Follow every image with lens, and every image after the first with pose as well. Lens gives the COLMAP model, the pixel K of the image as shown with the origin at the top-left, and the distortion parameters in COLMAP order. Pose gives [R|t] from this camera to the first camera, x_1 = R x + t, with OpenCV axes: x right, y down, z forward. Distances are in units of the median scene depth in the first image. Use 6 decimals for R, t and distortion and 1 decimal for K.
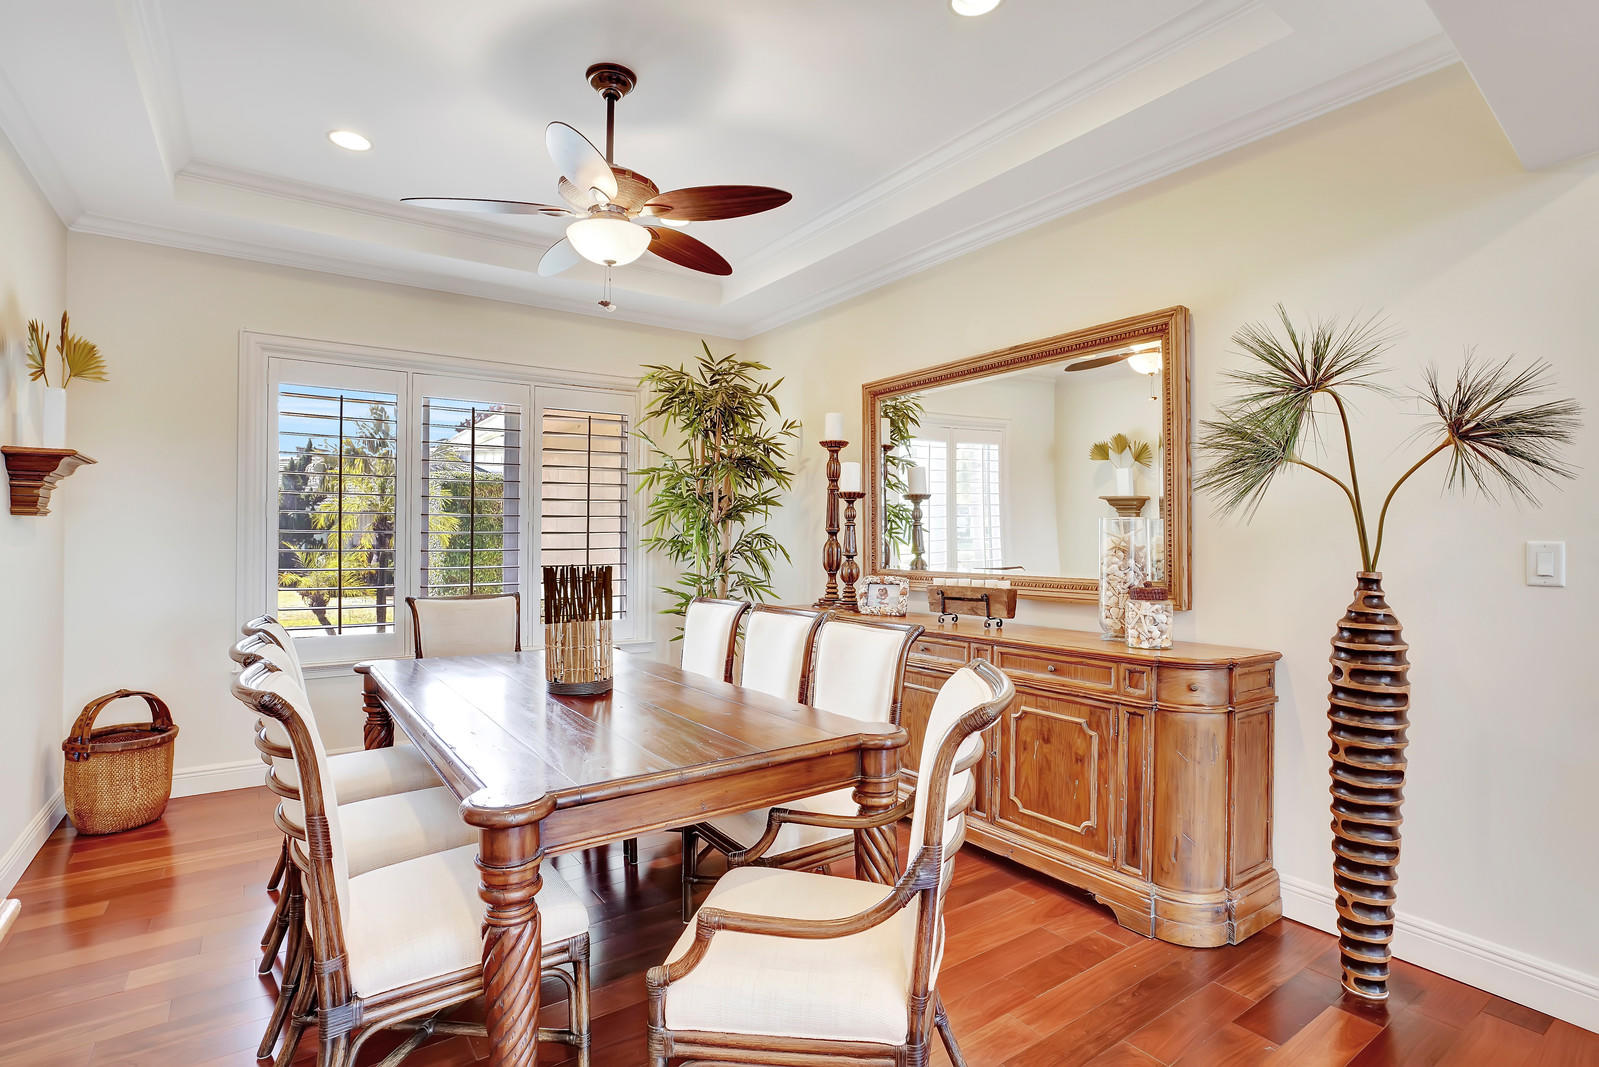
lens RADIAL K [[767.2, 0, 797.0], [0, 767.2, 535.4], [0, 0, 1]] dist [-0.000461, -0.000026]
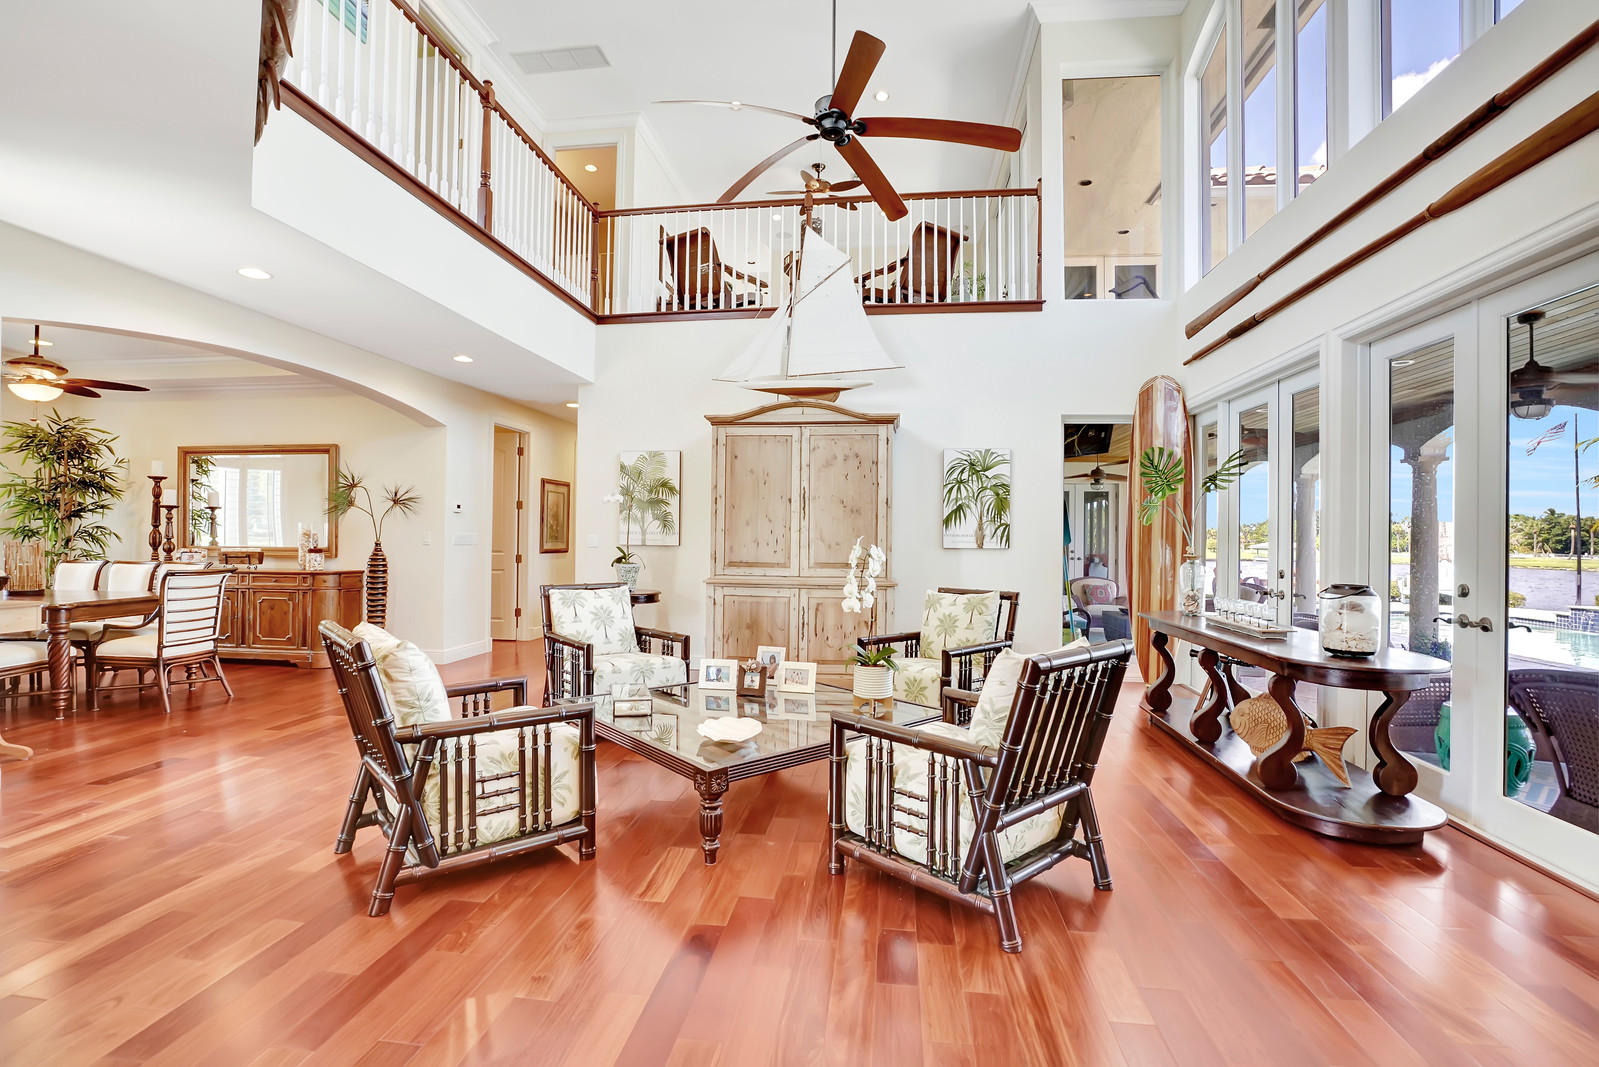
lens RADIAL K [[733.2, 0, 801.9], [0, 733.2, 530.4], [0, 0, 1]] dist [-0.019571, 0.000203]
pose [[0.677154, 0.010553, 0.735766, -0.179087], [-0.011575, 0.999926, -0.003688, -0.004934], [-0.735750, -0.006019, 0.677226, -1.320741]]
